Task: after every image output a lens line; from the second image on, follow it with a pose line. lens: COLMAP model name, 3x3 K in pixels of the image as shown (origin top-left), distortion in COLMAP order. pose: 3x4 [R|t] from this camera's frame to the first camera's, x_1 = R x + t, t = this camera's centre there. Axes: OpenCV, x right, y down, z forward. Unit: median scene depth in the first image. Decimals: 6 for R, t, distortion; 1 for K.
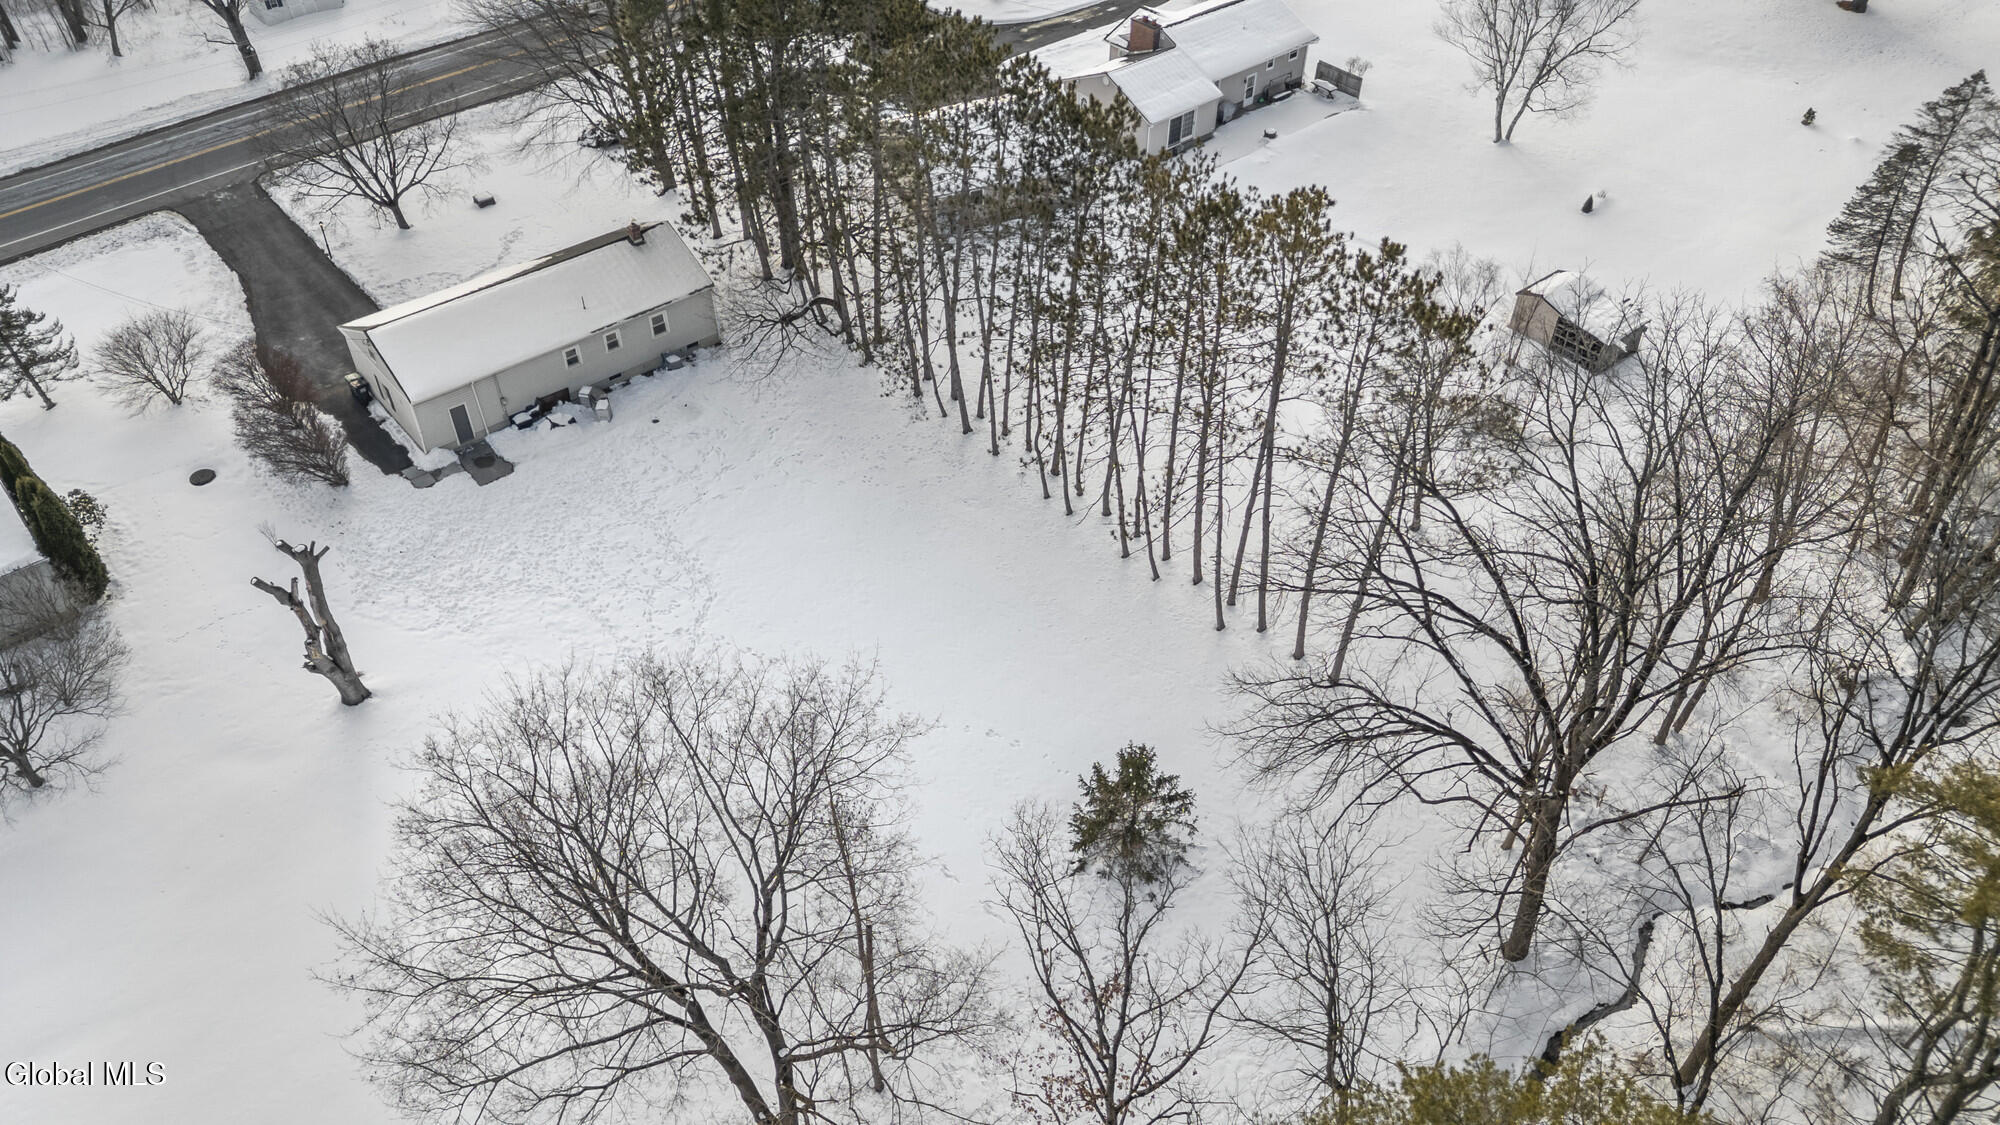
lens RADIAL K [[1379.7, 0, 1000.0], [0, 1379.7, 562.5], [0, 0, 1]] dist [0.095730, -0.111256]
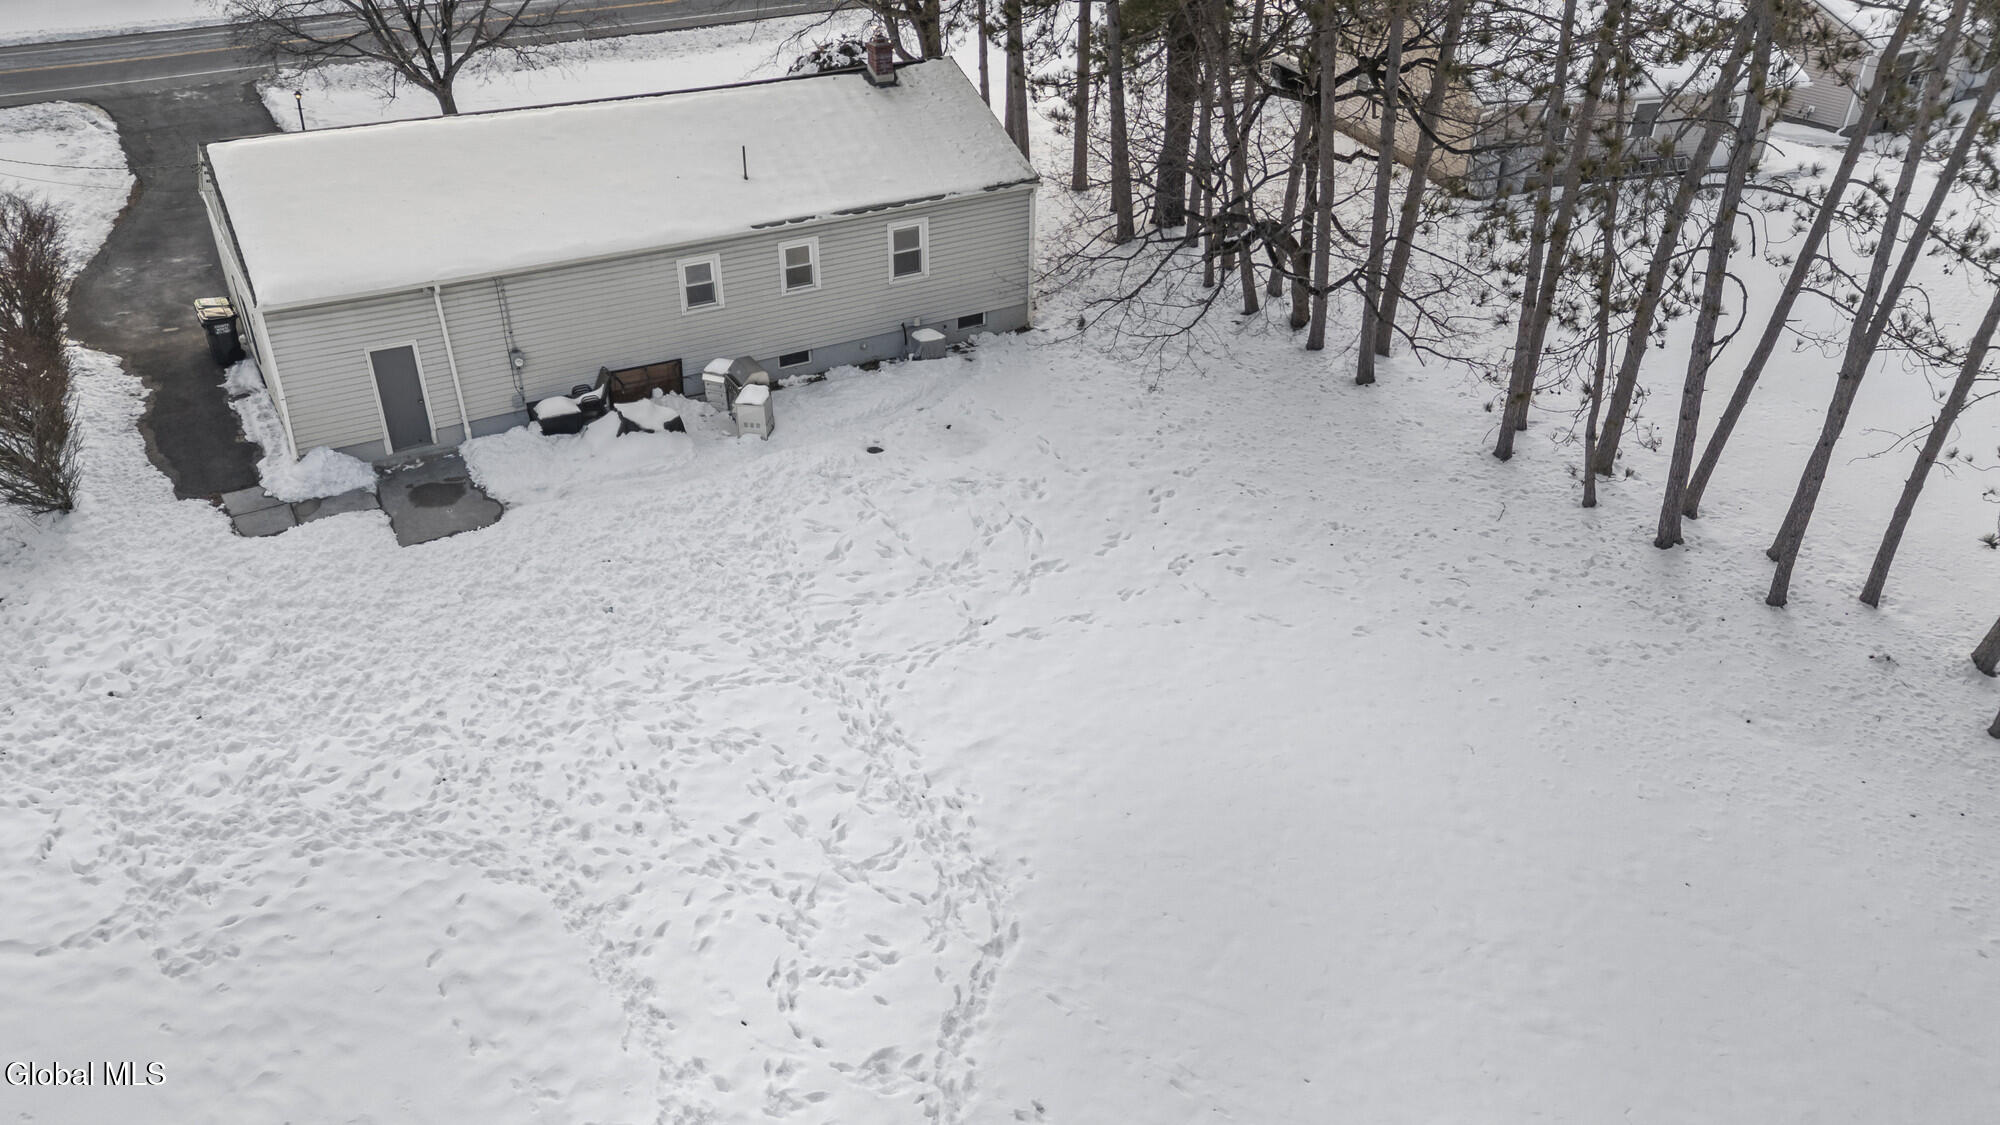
lens RADIAL K [[1379.7, 0, 1000.0], [0, 1379.7, 562.5], [0, 0, 1]] dist [0.095730, -0.111256]
pose [[0.988357, 0.085162, -0.126085, -0.162972], [-0.107973, 0.976433, -0.186870, 0.001774], [0.107199, 0.198308, 0.974260, 0.636534]]
